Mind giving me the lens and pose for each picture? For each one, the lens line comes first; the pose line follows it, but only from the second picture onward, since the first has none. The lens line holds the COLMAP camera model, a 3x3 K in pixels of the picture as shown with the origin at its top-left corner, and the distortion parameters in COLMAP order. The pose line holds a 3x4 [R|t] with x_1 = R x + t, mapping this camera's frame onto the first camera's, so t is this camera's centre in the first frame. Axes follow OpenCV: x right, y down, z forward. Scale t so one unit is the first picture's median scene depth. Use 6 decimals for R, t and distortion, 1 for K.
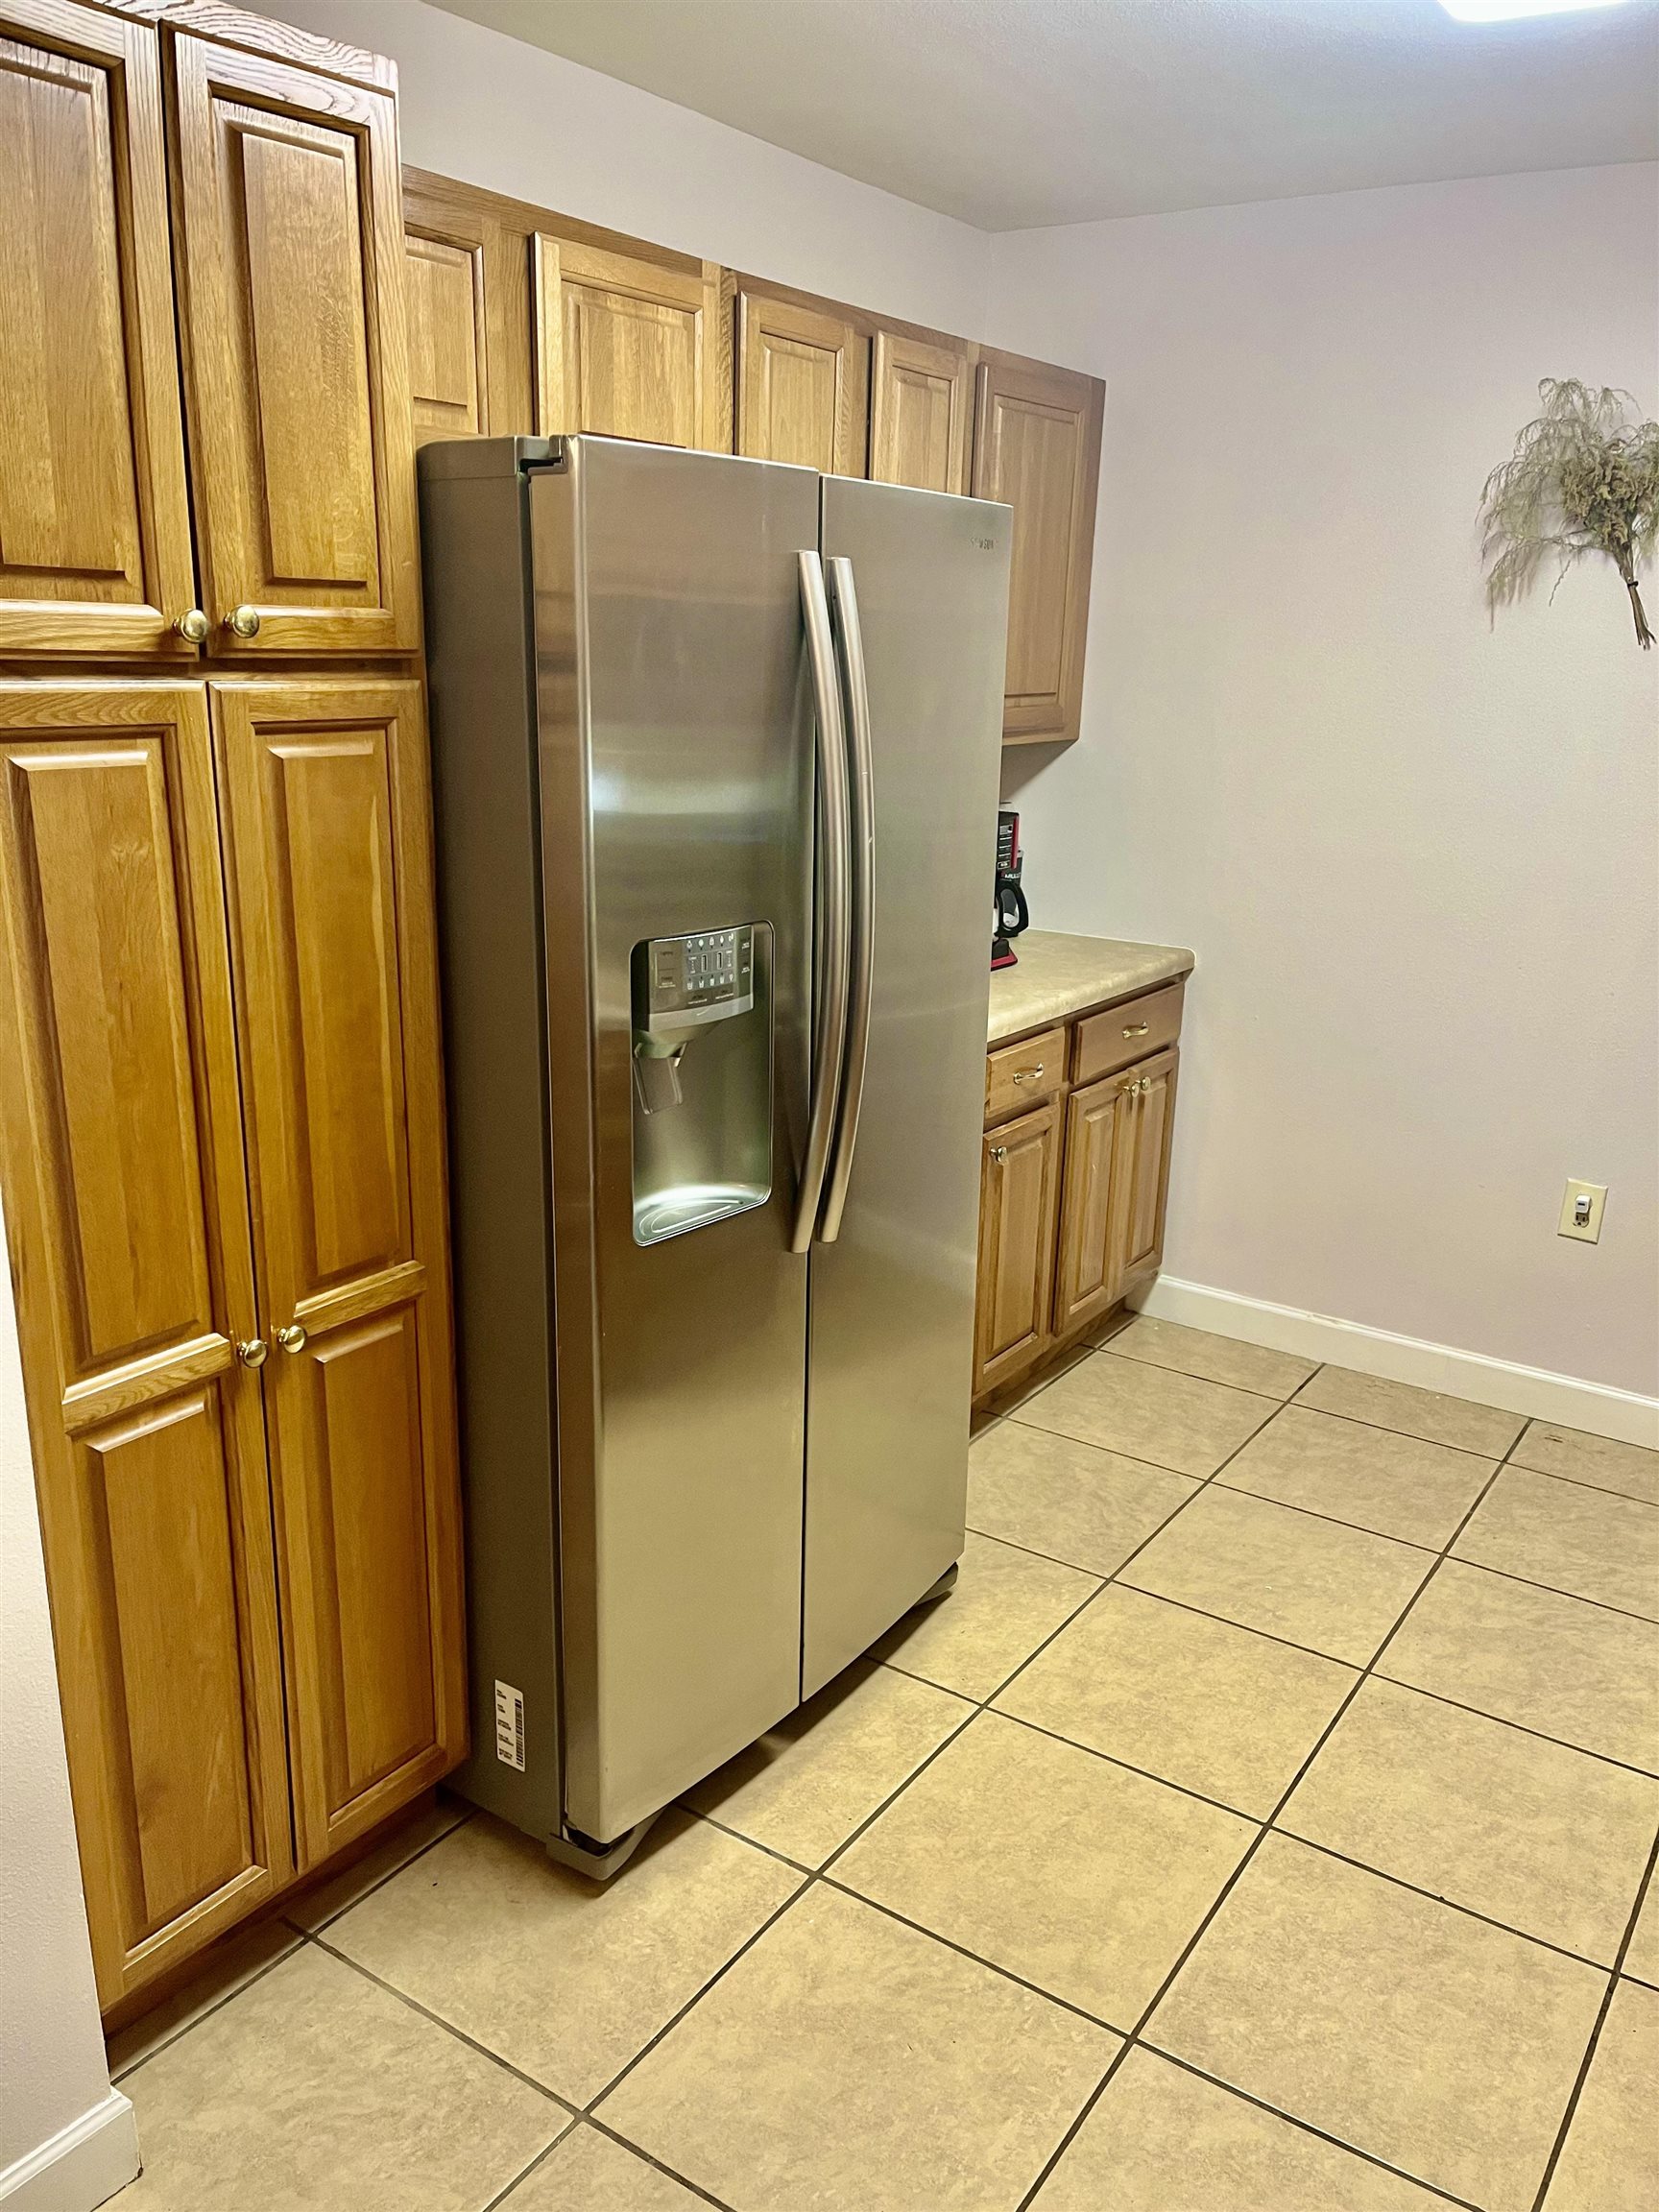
lens RADIAL K [[1683.0, 0, 836.9], [0, 1683.0, 1106.3], [0, 0, 1]] dist [0.064085, -0.080074]
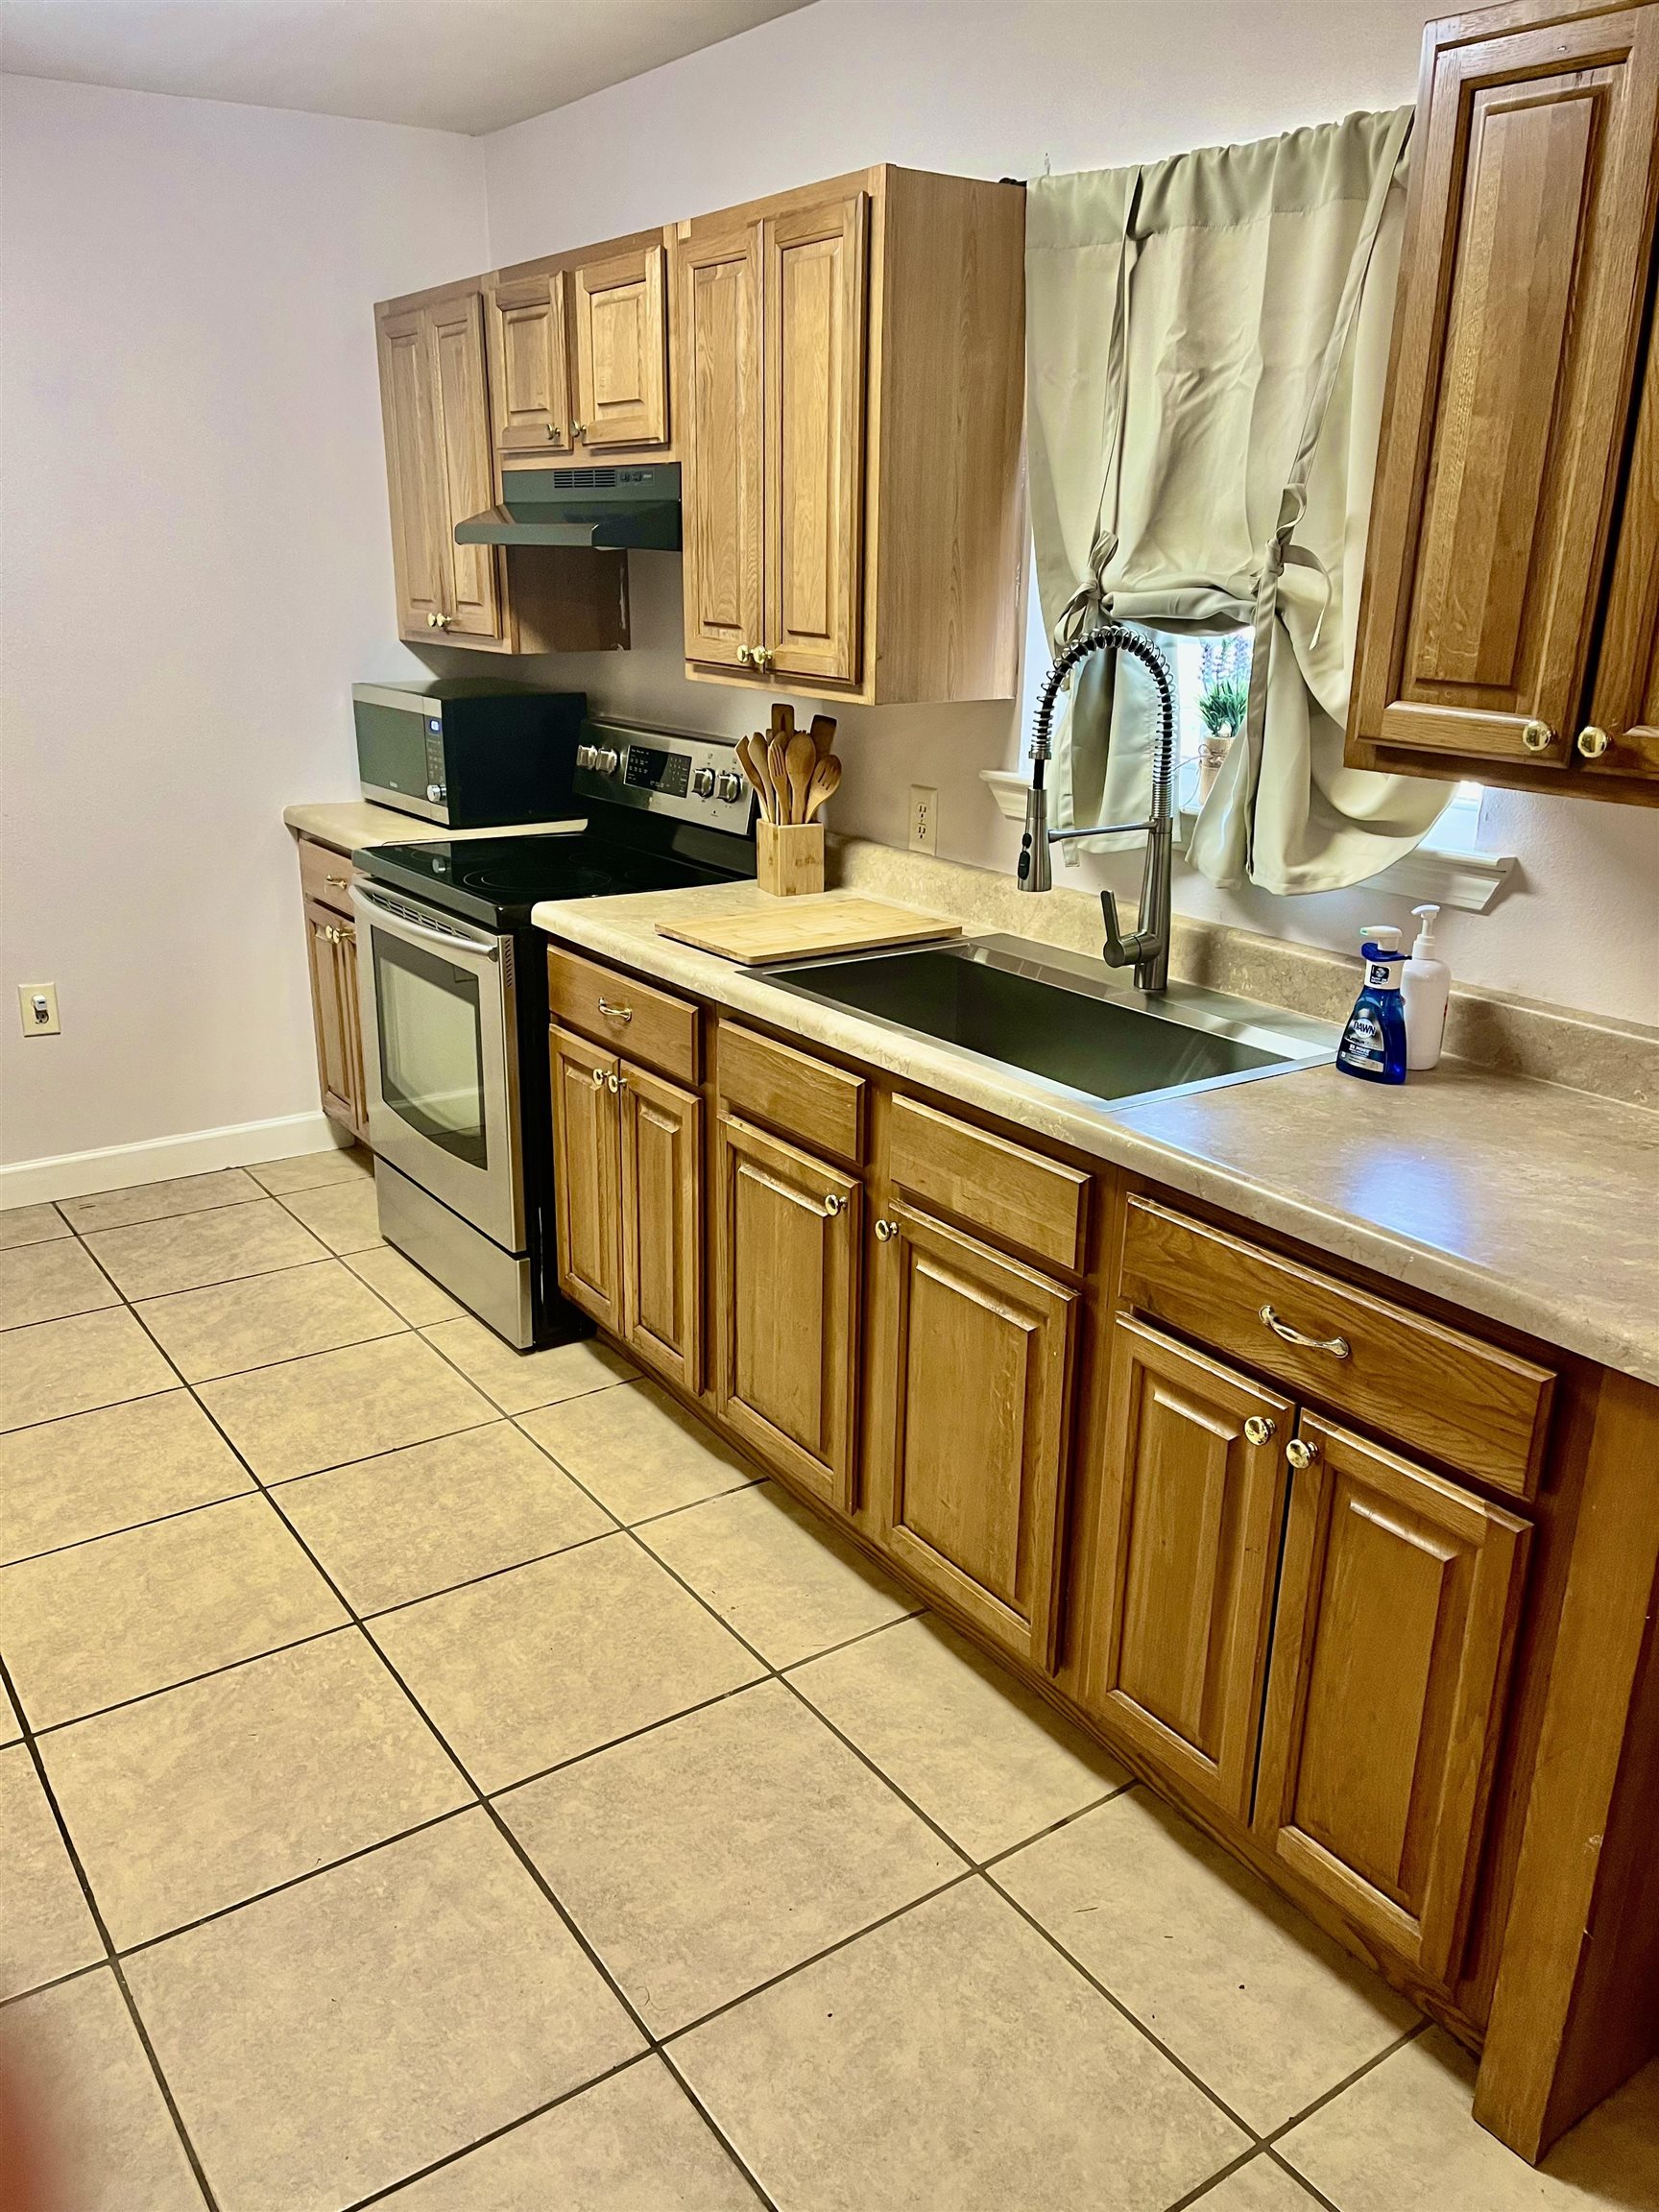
lens RADIAL K [[1683.0, 0, 833.2], [0, 1683.0, 1111.1], [0, 0, 1]] dist [0.064085, -0.080074]
pose [[0.355076, -0.321059, 0.877976, -0.615587], [0.251689, 0.937328, 0.240974, -0.023947], [-0.900319, 0.135413, 0.413630, 0.092306]]
